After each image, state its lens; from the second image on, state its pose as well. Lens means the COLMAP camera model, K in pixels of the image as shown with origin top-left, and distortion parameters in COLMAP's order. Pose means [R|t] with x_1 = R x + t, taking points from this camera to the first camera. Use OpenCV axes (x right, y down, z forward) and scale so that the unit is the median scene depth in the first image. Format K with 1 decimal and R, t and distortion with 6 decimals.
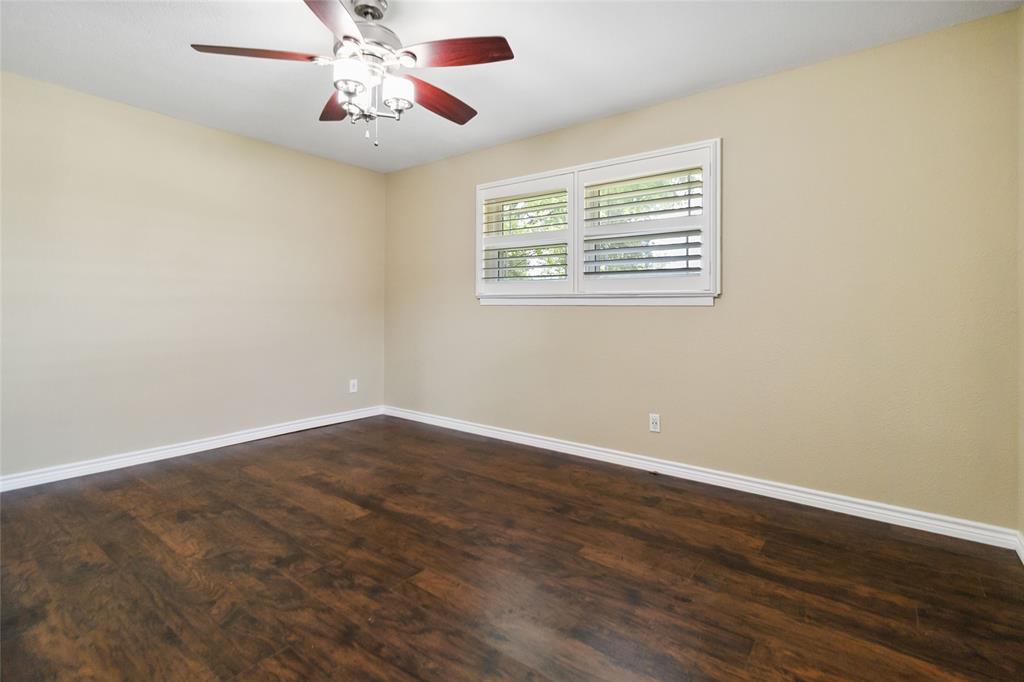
lens RADIAL K [[465.1, 0, 481.1], [0, 465.1, 309.9], [0, 0, 1]] dist [-0.000826, -0.000116]
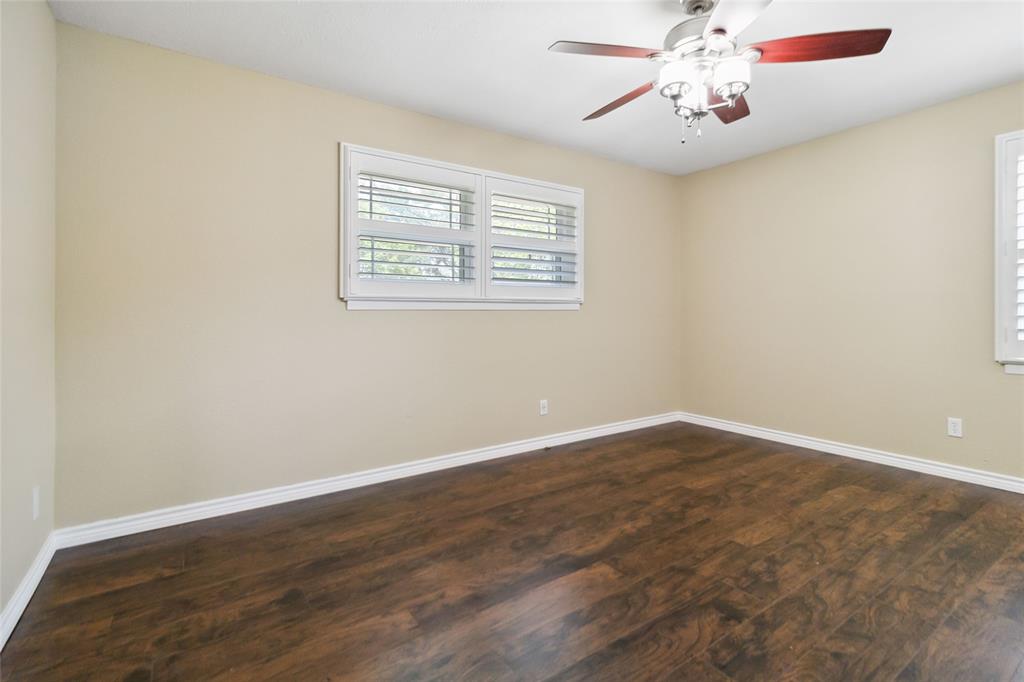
lens RADIAL K [[493.6, 0, 515.9], [0, 493.6, 312.1], [0, 0, 1]] dist [0.001365, 0.000800]
pose [[0.289159, -0.005933, 0.957263, -1.073932], [0.008610, 0.999956, 0.003597, -0.010984], [-0.957242, 0.007202, 0.289198, 0.858092]]
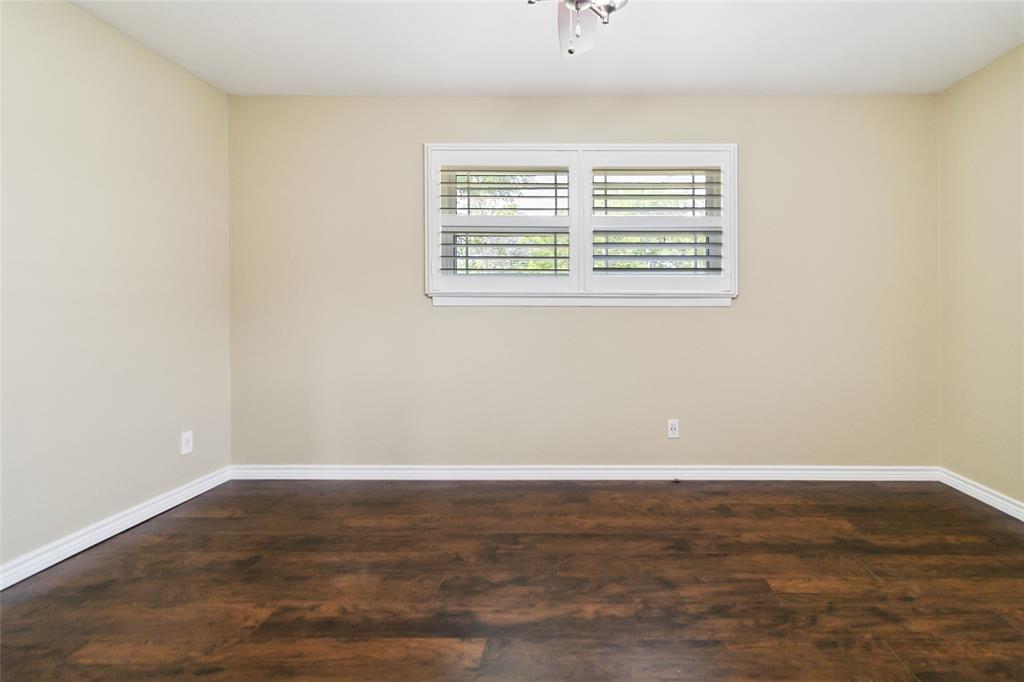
lens RADIAL K [[502.0, 0, 559.1], [0, 502.0, 312.2], [0, 0, 1]] dist [0.000831, -0.000352]
pose [[0.793605, -0.006248, 0.608401, -0.542719], [0.005469, 0.999980, 0.003136, -0.001583], [-0.608409, 0.000838, 0.793623, 0.397339]]
